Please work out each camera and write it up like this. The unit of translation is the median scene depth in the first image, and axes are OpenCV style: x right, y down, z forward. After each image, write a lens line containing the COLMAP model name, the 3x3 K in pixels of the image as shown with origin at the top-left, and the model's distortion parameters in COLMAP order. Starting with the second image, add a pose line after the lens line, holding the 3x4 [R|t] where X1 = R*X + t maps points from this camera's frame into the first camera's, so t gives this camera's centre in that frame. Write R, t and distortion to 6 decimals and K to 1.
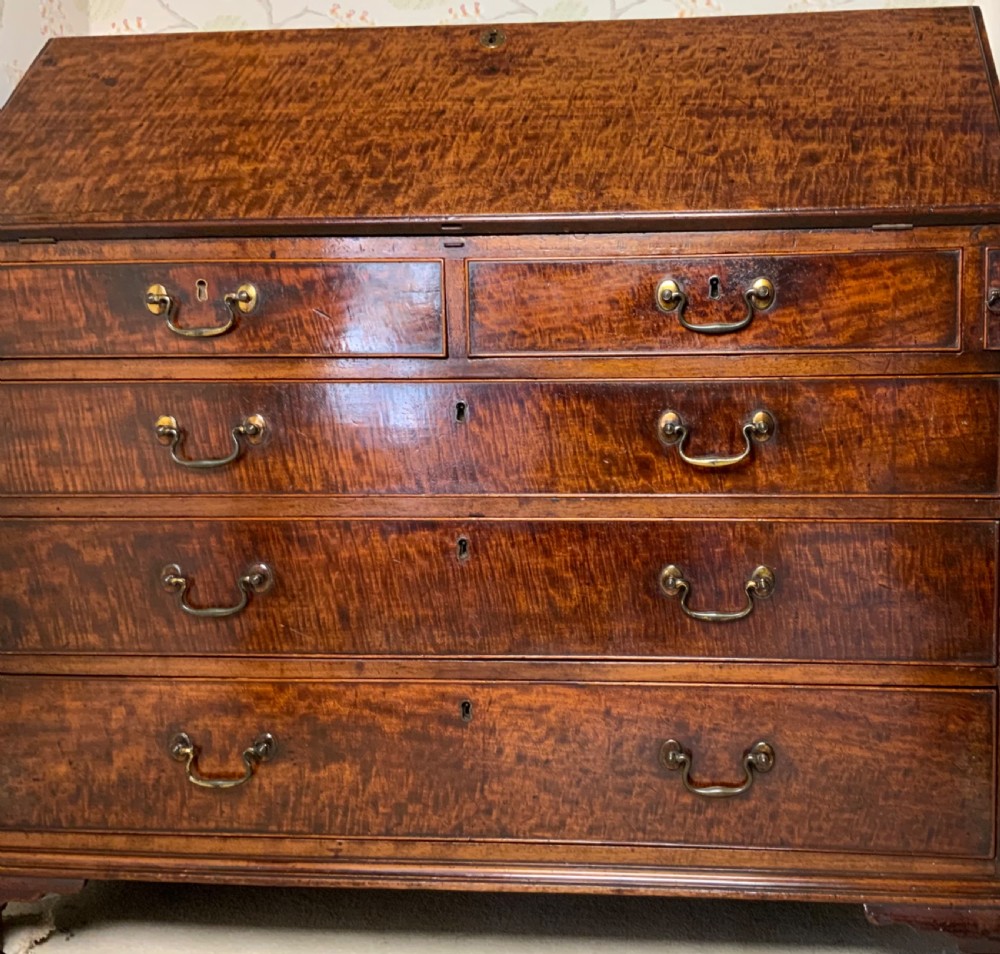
lens RADIAL K [[1201.8, 0, 632.2], [0, 1201.8, 483.6], [0, 0, 1]] dist [0.136691, -0.305376]
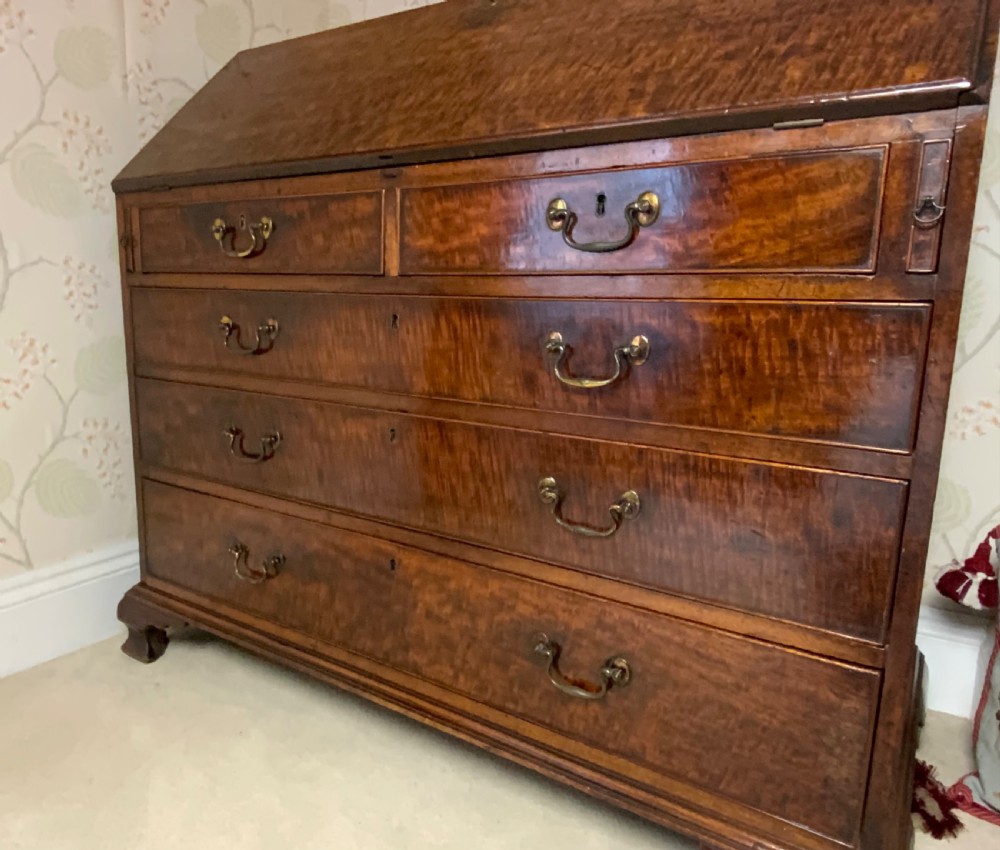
lens RADIAL K [[703.6, 0, 465.6], [0, 703.6, 420.4], [0, 0, 1]] dist [0.078955, -0.117786]
pose [[0.879981, 0.108278, -0.462504, 0.244800], [-0.072112, 0.992840, 0.095232, -0.033345], [0.469504, -0.050451, 0.881488, 0.411103]]
